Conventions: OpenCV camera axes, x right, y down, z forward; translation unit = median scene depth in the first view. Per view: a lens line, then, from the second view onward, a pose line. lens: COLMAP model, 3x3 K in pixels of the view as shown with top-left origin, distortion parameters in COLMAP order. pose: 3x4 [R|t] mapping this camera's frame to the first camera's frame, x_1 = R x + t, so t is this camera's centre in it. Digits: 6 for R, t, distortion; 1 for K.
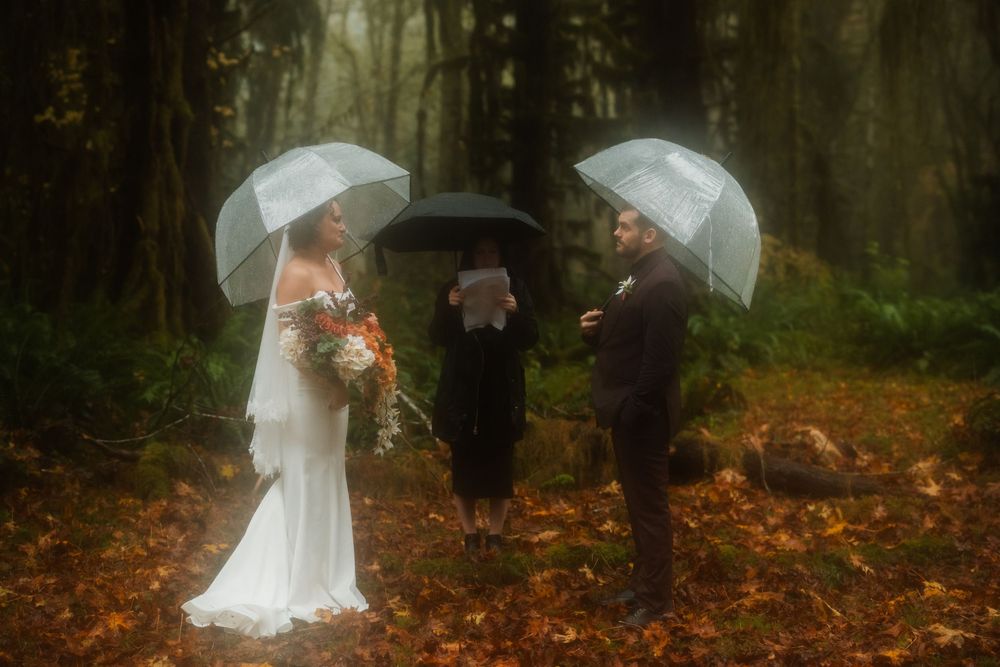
lens RADIAL K [[1527.5, 0, 533.8], [0, 1527.5, 316.1], [0, 0, 1]] dist [-0.003548, -0.006684]
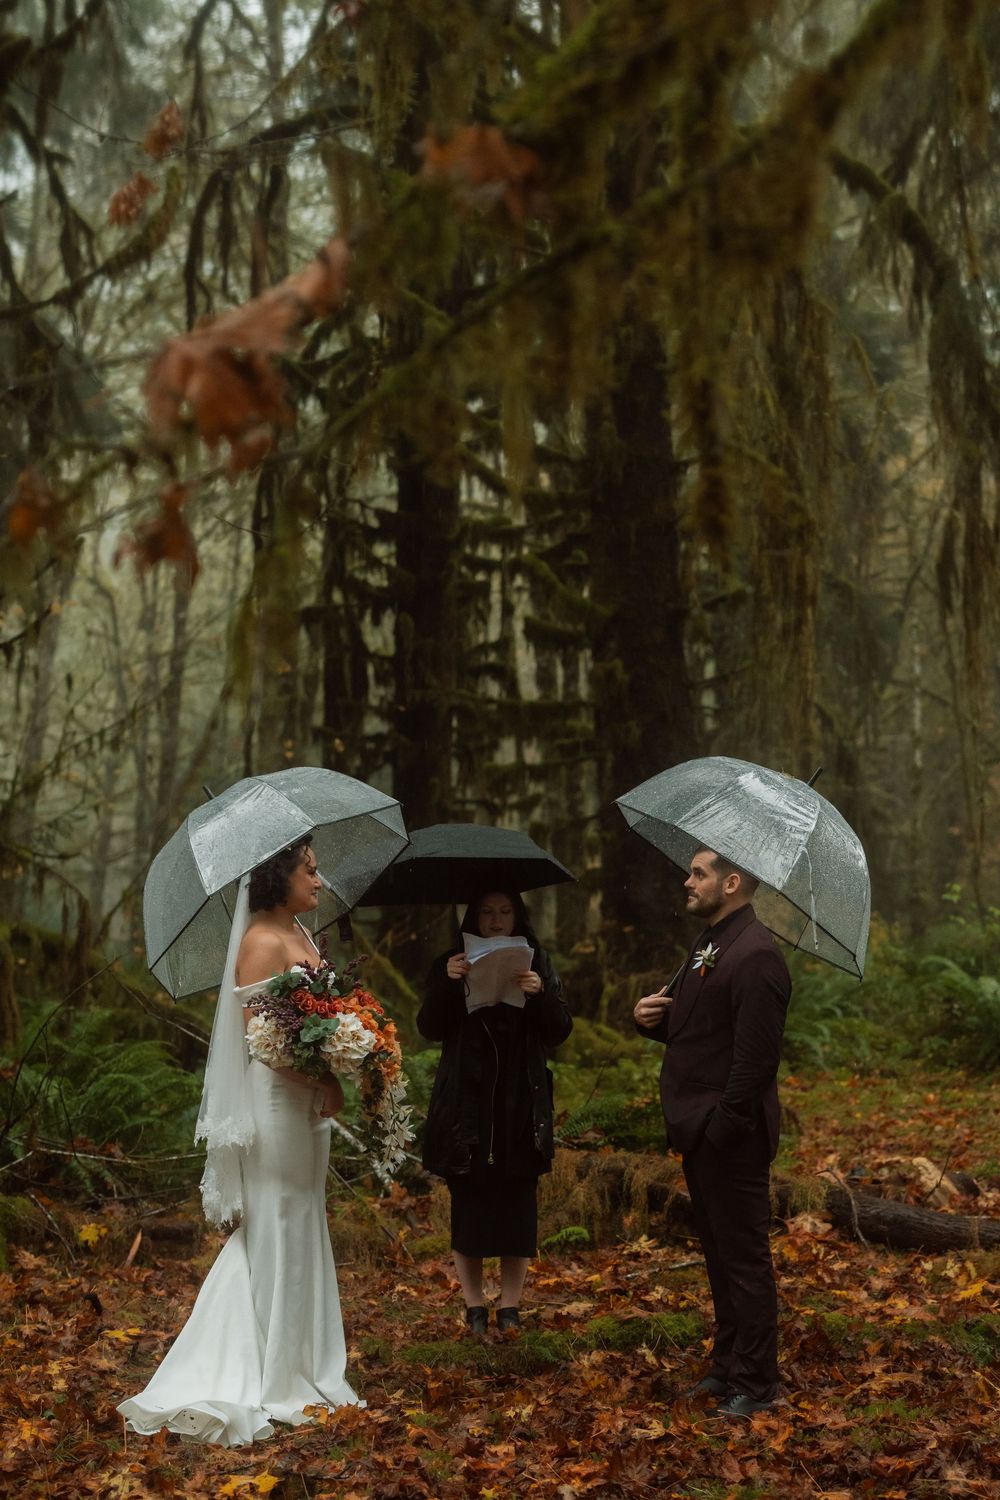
lens RADIAL K [[2499.7, 0, 552.8], [0, 2499.7, 731.3], [0, 0, 1]] dist [-0.009240, 0.035085]
pose [[0.996518, -0.006592, 0.083119, -0.083051], [0.015591, 0.994020, -0.108078, 0.001771], [-0.081910, 0.108998, 0.990662, -0.155034]]
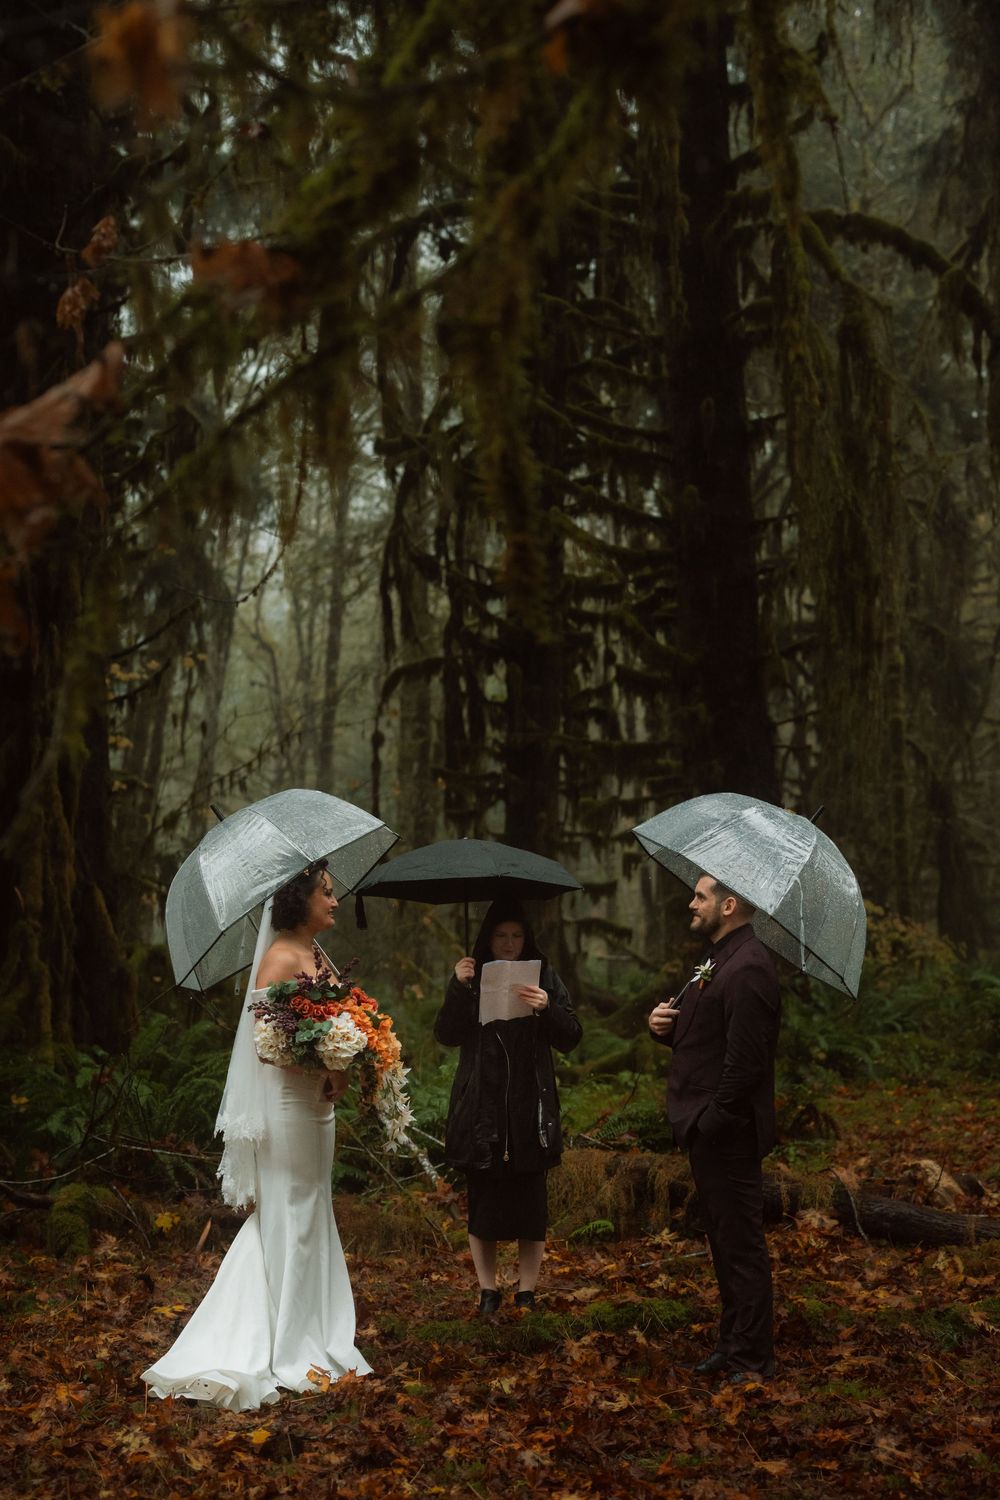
lens RADIAL K [[2291.3, 0, 495.7], [0, 2291.3, 771.4], [0, 0, 1]] dist [-0.003548, -0.006684]
pose [[0.999857, -0.013550, -0.010100, -0.017952], [0.012371, 0.993988, -0.108790, 0.003909], [0.011514, 0.108650, 0.994013, -0.169876]]
